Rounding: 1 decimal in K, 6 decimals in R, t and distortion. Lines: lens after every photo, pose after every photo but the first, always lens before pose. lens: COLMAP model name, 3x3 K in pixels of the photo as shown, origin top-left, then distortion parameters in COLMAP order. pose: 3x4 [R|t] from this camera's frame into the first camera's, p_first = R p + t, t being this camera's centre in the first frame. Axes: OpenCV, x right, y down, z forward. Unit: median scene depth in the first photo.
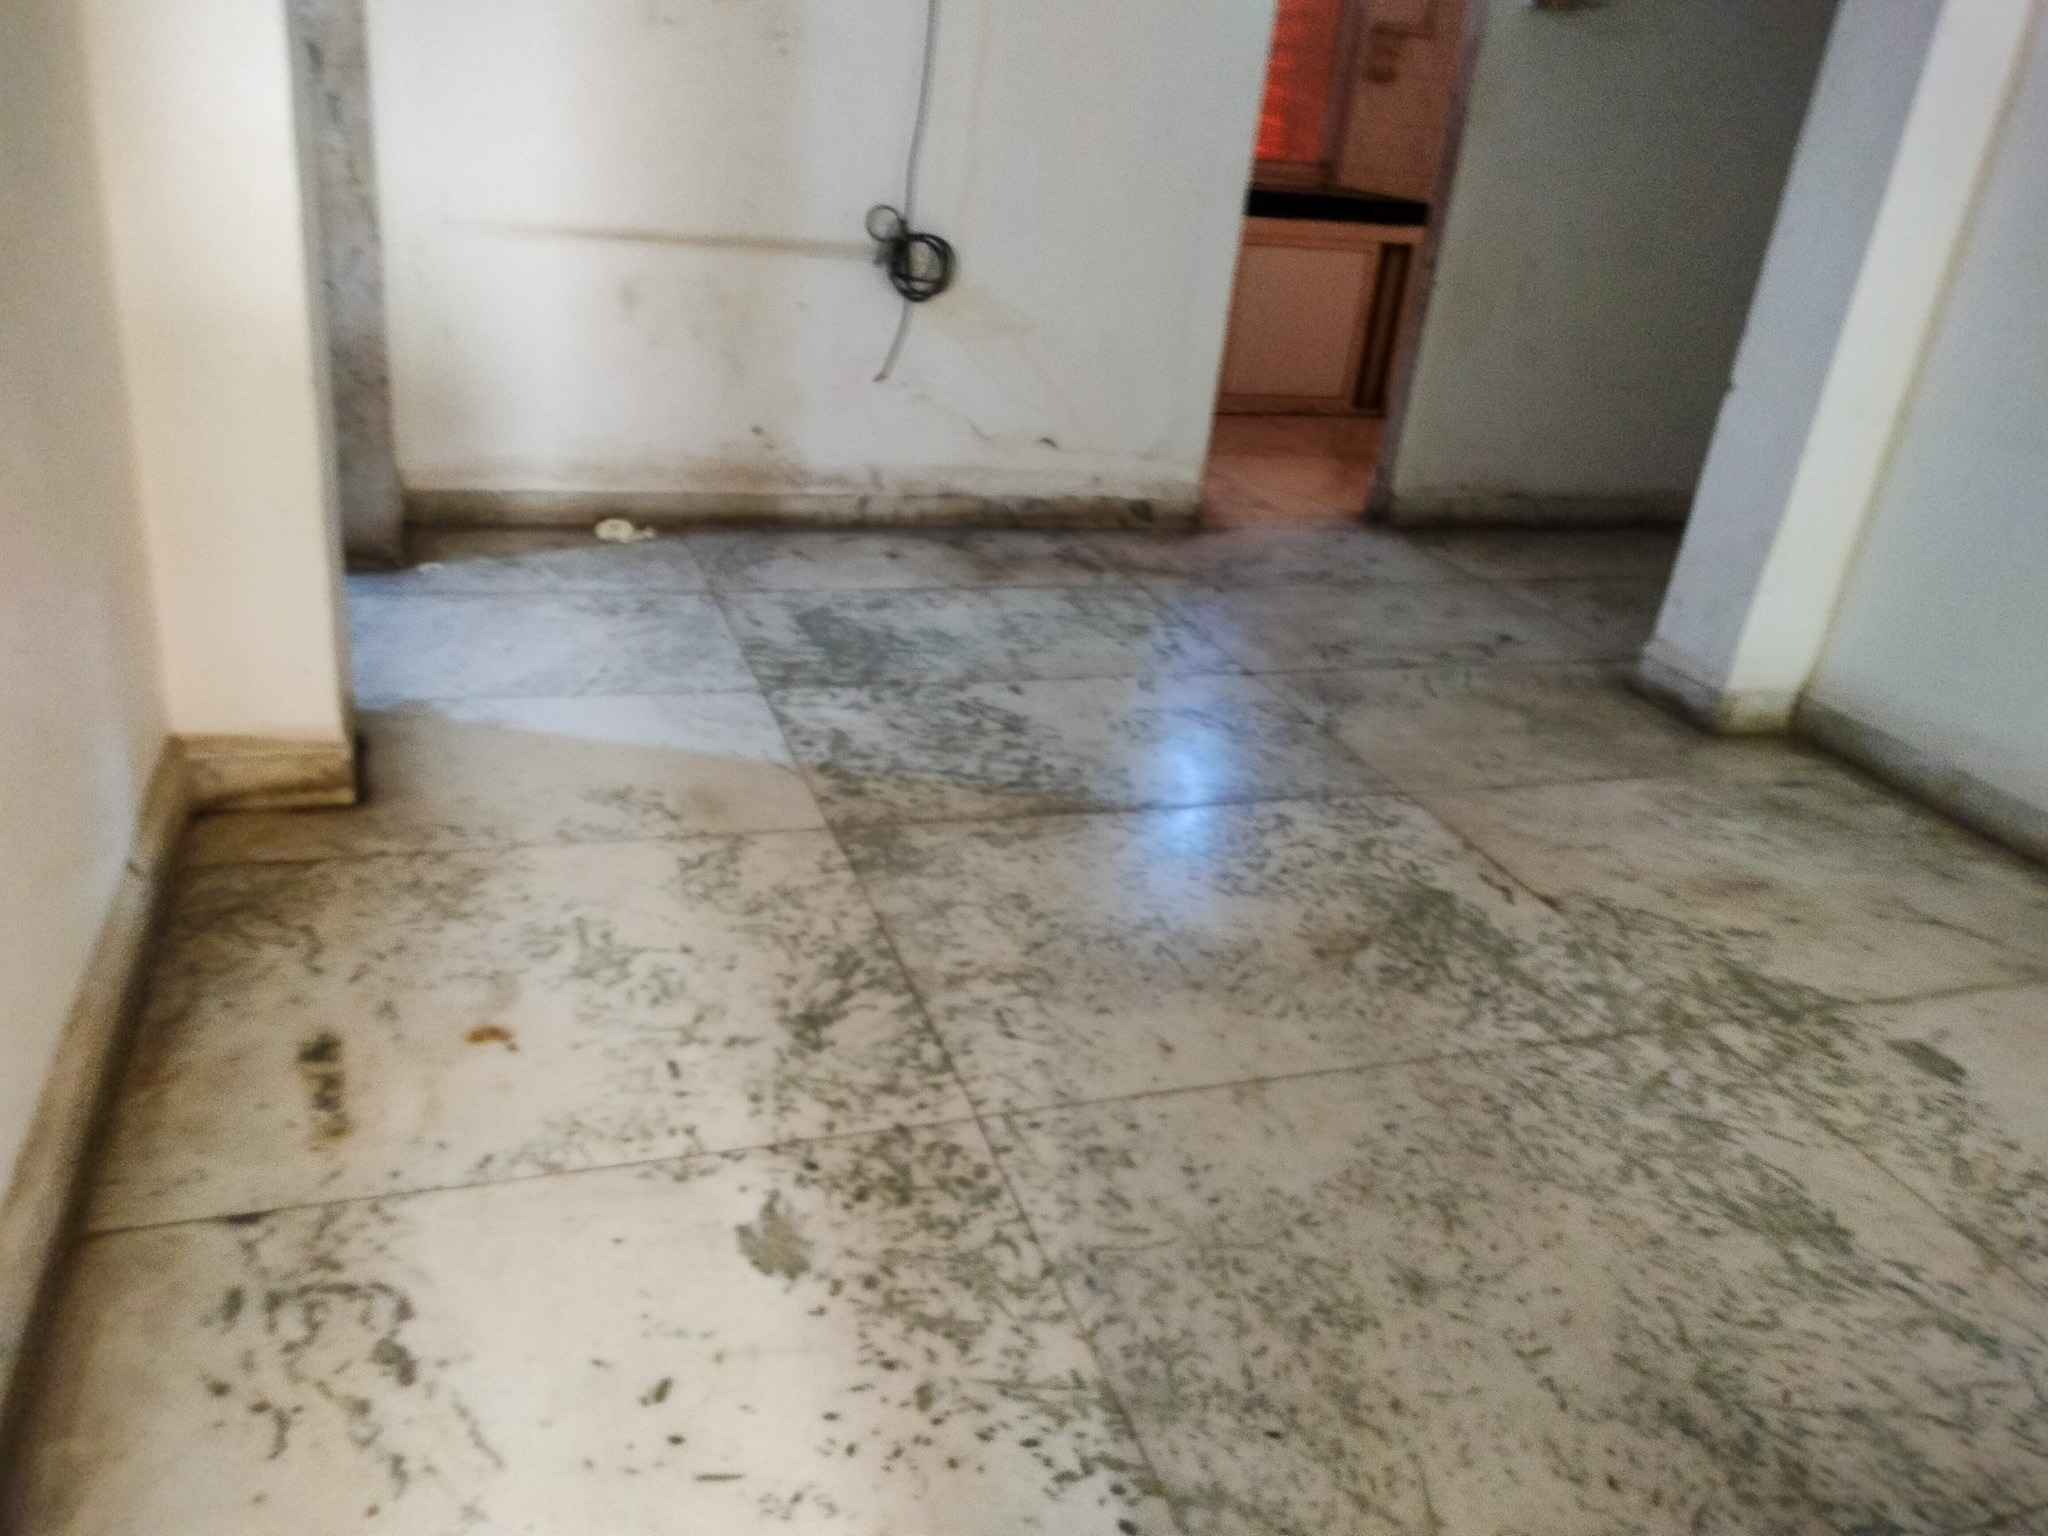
lens RADIAL K [[1528.6, 0, 1024.0], [0, 1528.6, 768.0], [0, 0, 1]] dist [0.087409, -0.116222]
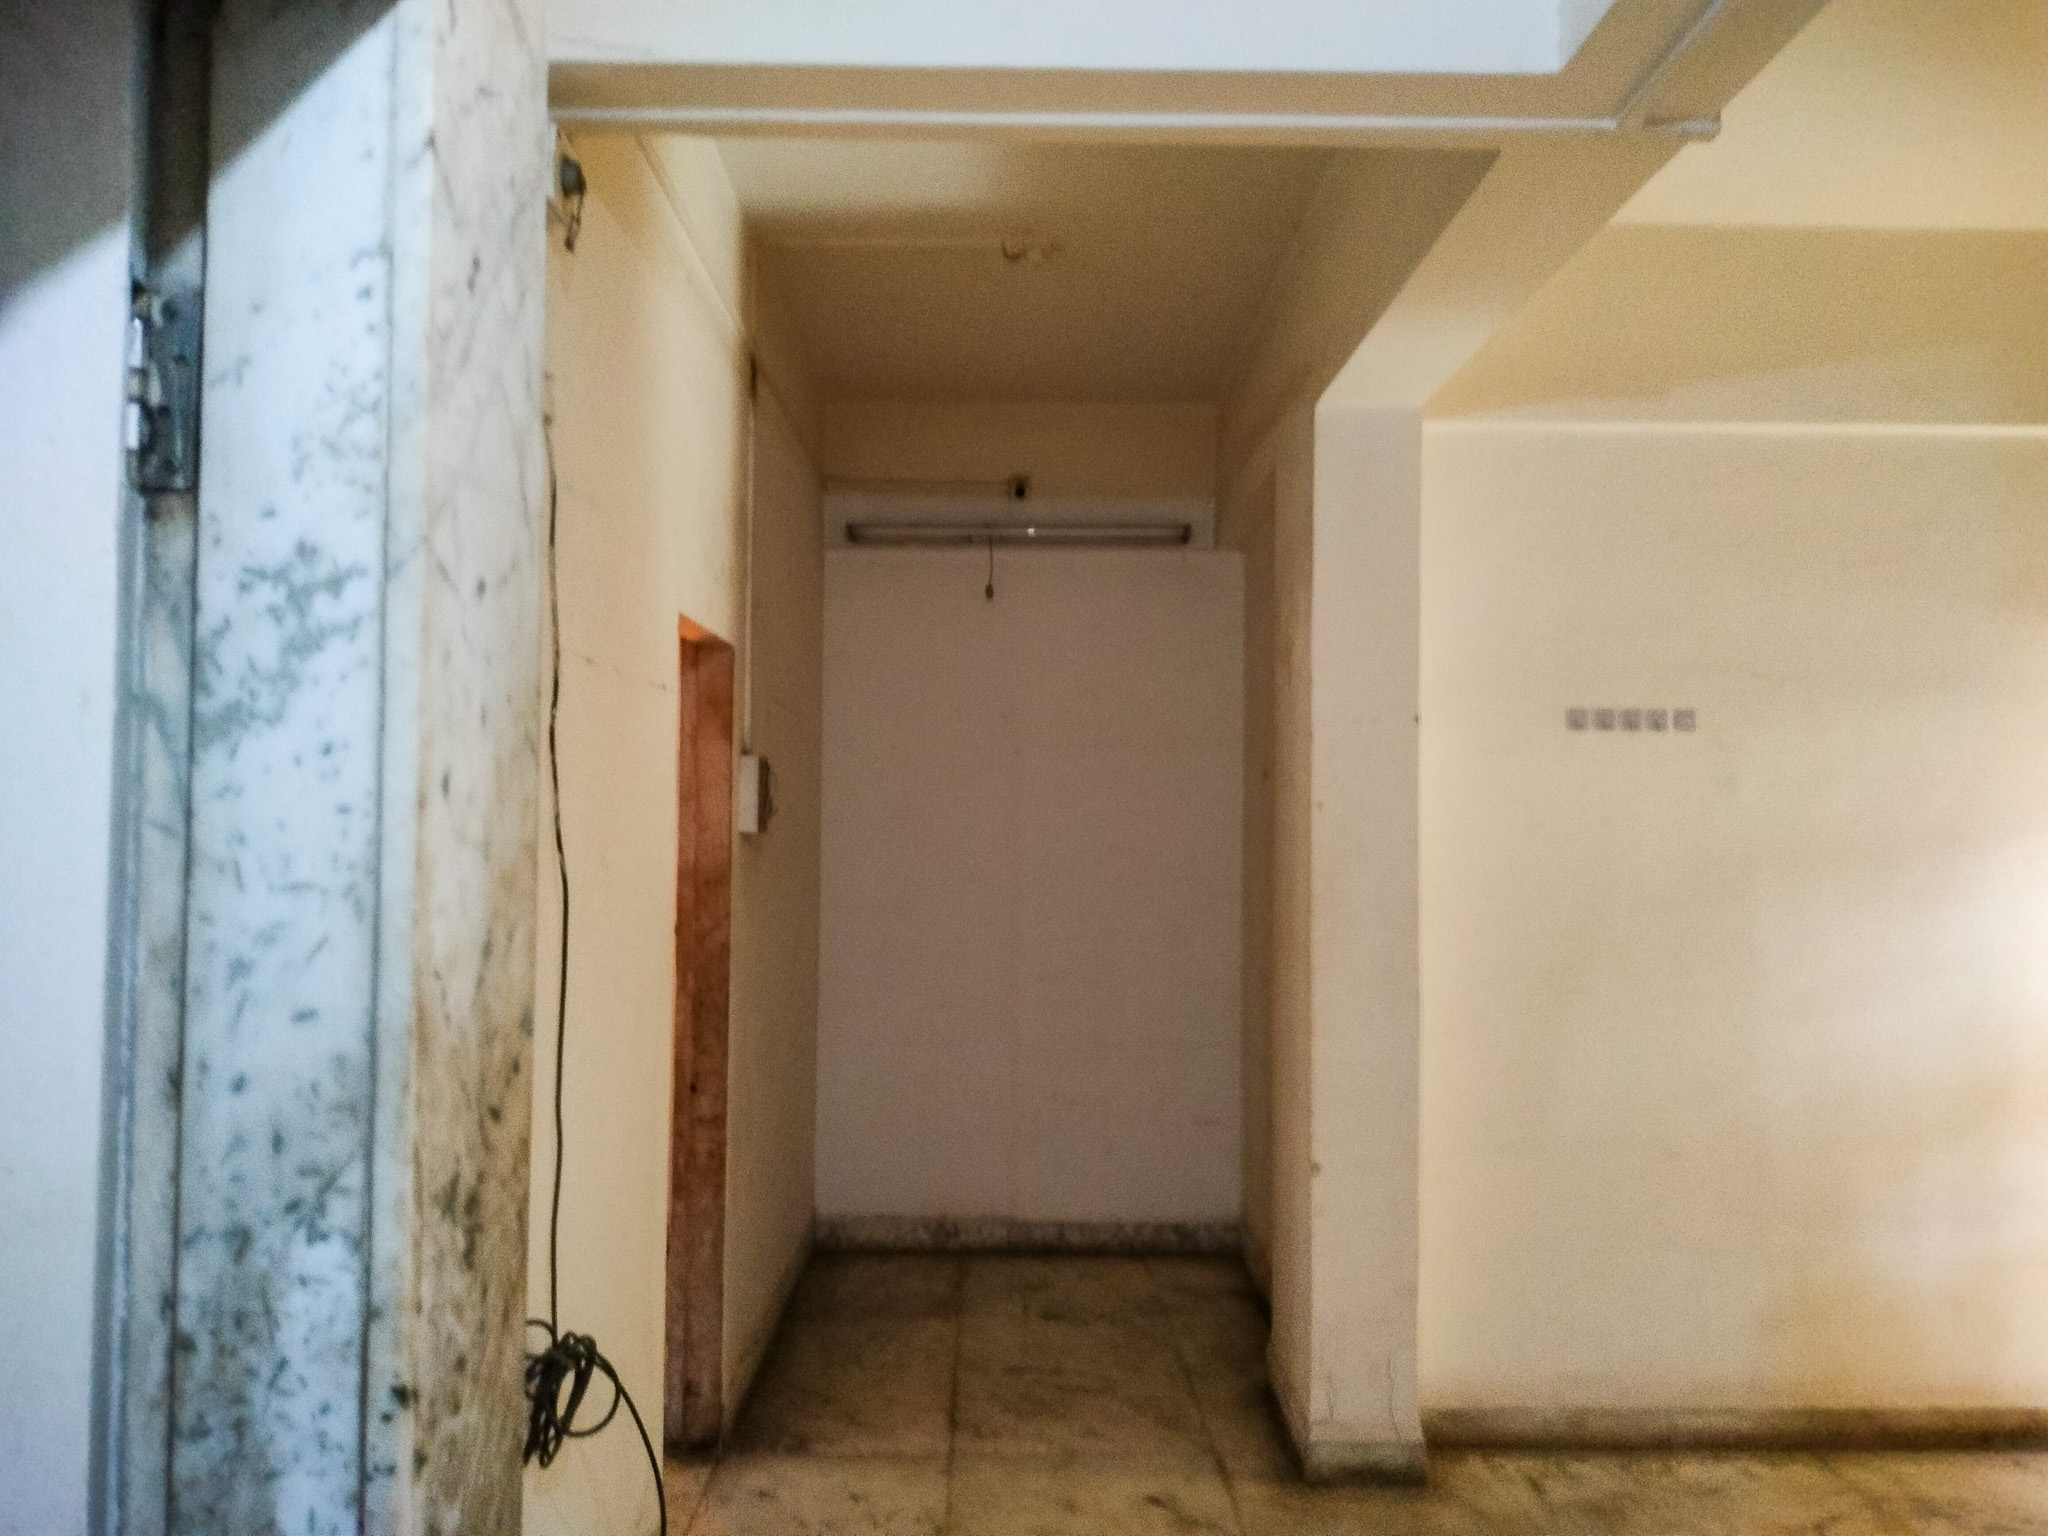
lens RADIAL K [[1561.5, 0, 1024.0], [0, 1561.5, 768.0], [0, 0, 1]] dist [-0.001981, -0.031179]
pose [[0.315626, -0.059662, 0.947006, -0.828819], [0.406026, 0.910530, -0.077959, -0.674027], [-0.857627, 0.409115, 0.311611, 0.989089]]
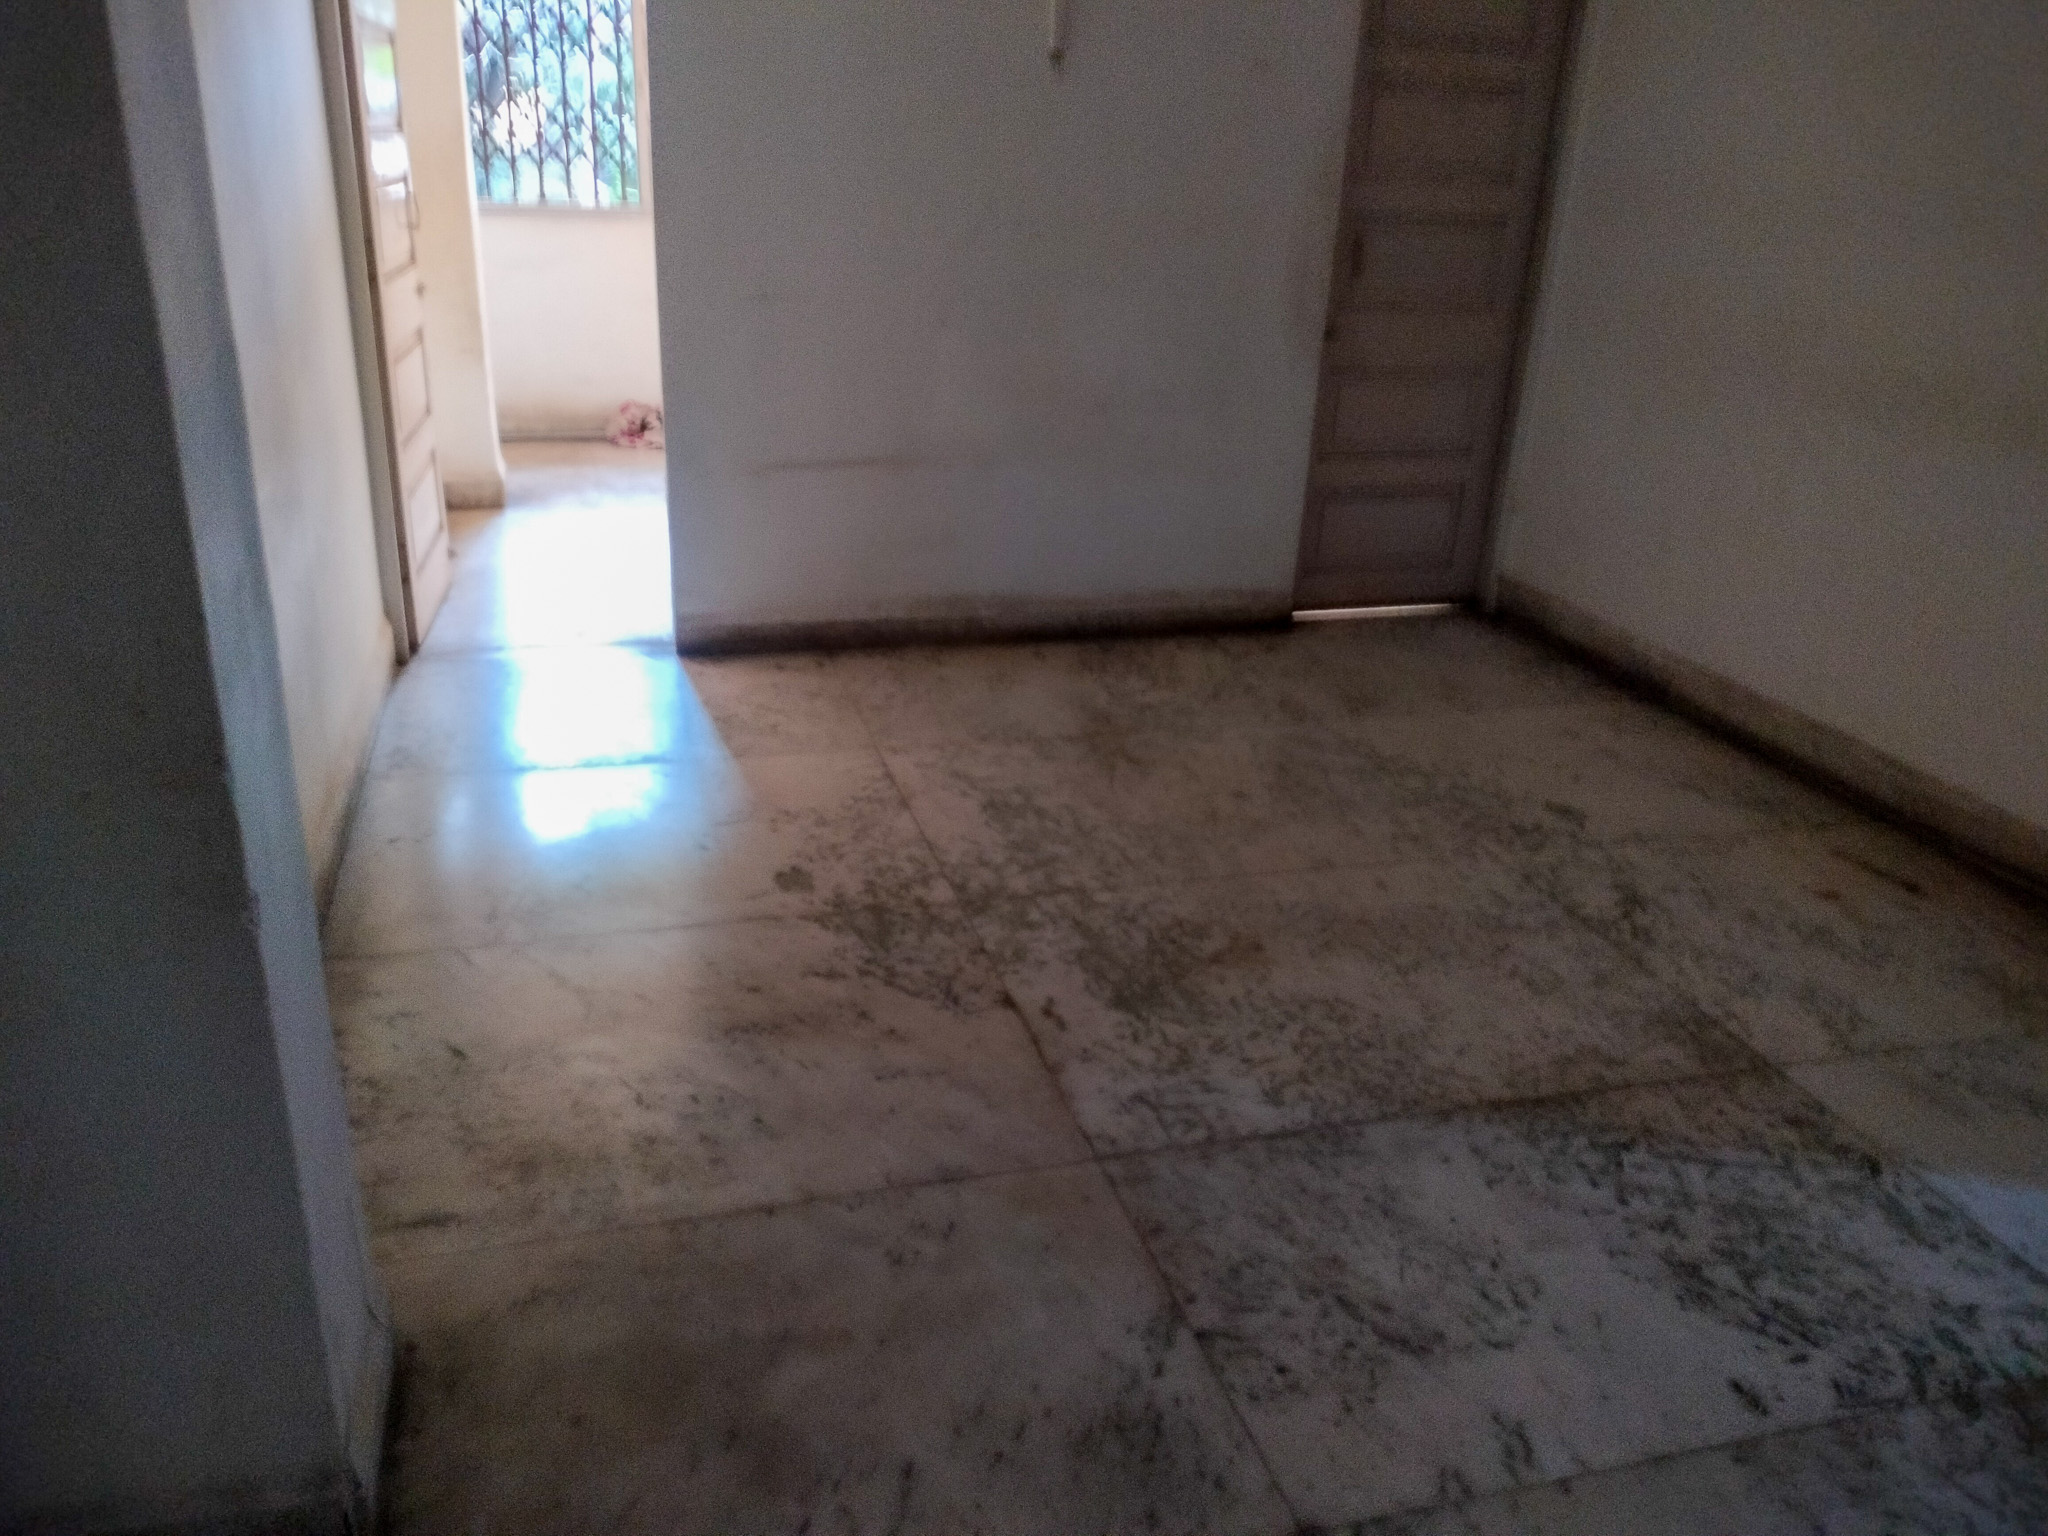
lens RADIAL K [[1528.6, 0, 1024.0], [0, 1528.6, 768.0], [0, 0, 1]] dist [0.087409, -0.116222]
pose [[-0.989099, -0.147245, 0.001324, 0.370348], [-0.100491, 0.681556, 0.724833, -0.761475], [-0.107630, 0.716799, -0.688923, 1.649572]]
